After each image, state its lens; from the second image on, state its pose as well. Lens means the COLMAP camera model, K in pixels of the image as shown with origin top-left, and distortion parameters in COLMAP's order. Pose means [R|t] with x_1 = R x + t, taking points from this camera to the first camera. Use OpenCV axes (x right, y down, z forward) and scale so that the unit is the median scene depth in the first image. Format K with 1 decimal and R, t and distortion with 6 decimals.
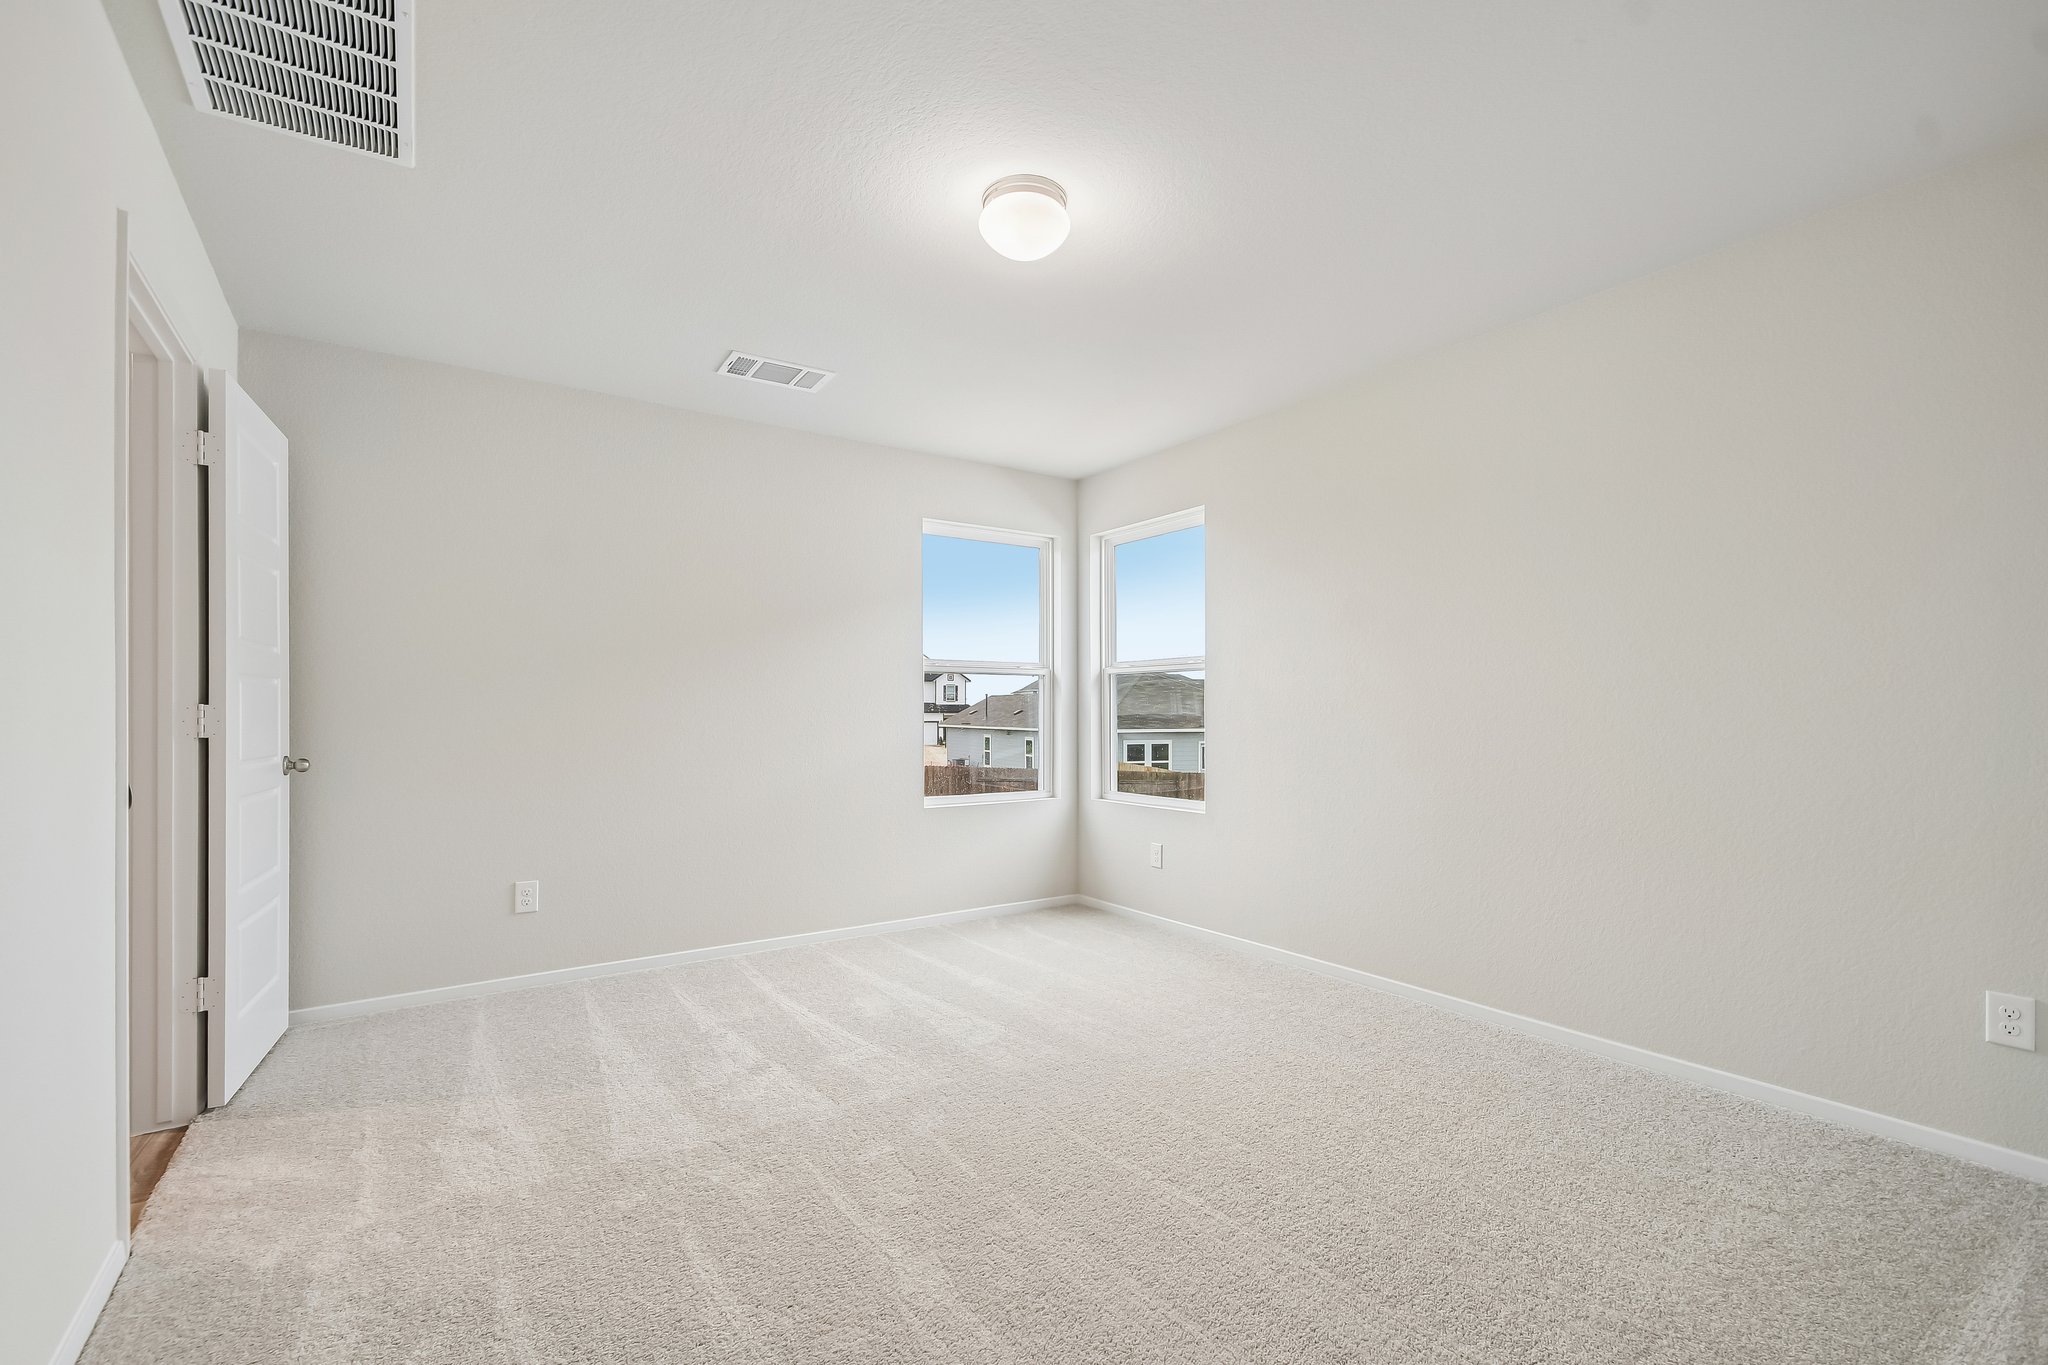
lens RADIAL K [[898.7, 0, 1029.7], [0, 898.7, 713.9], [0, 0, 1]] dist [0.028788, -0.015710]
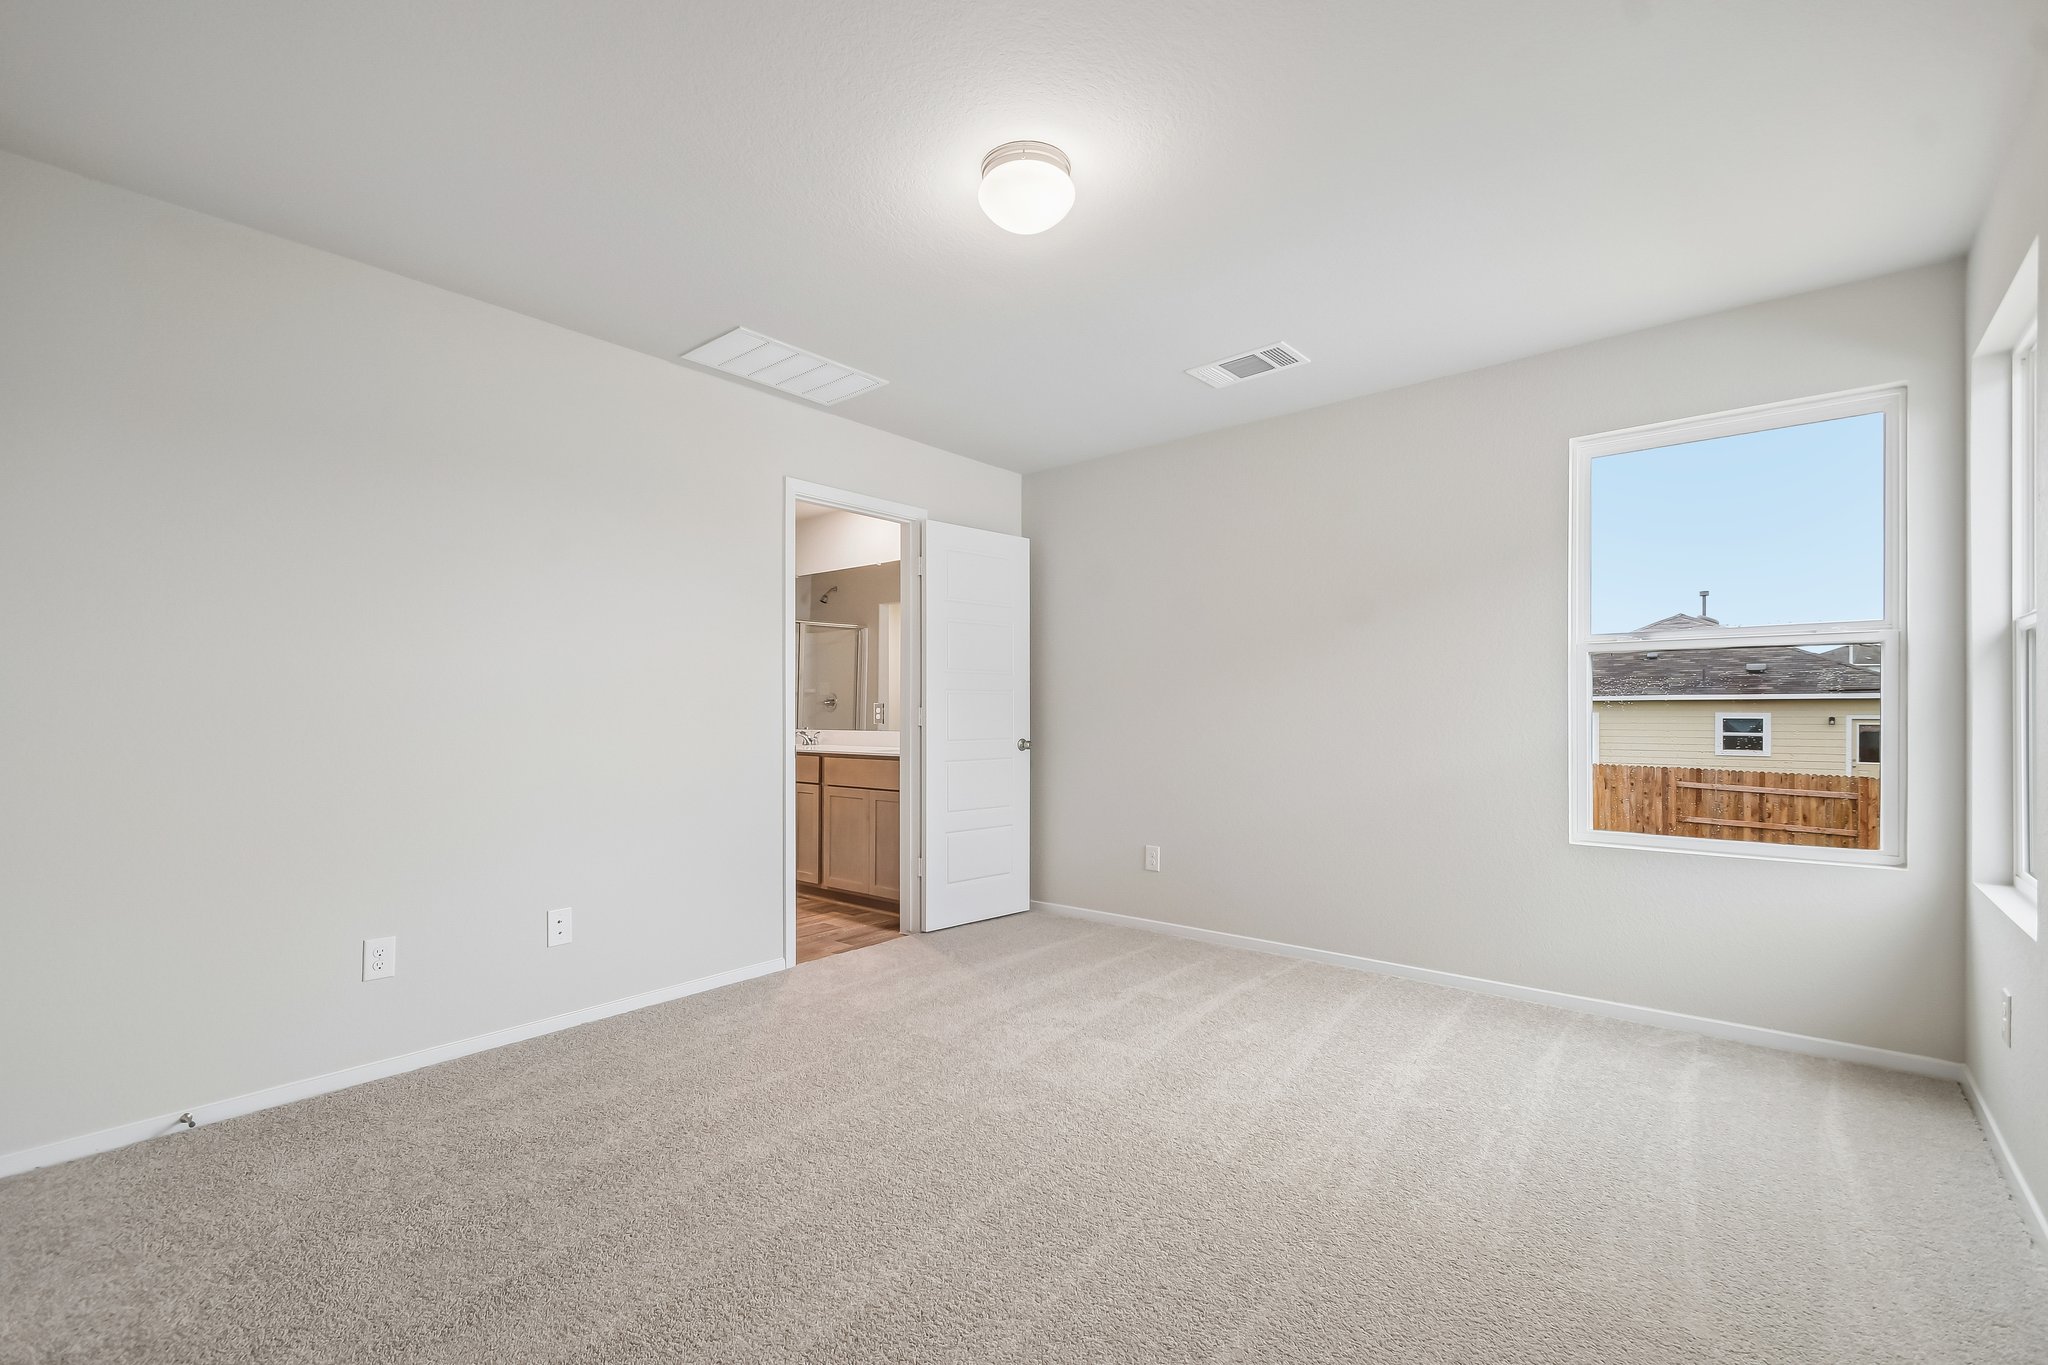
lens RADIAL K [[898.7, 0, 1029.7], [0, 898.7, 713.9], [0, 0, 1]] dist [0.028788, -0.015710]
pose [[0.266147, -0.004402, -0.963922, 0.624543], [-0.009017, 0.999934, -0.007056, 0.014940], [0.963890, 0.010569, 0.266090, 0.537406]]
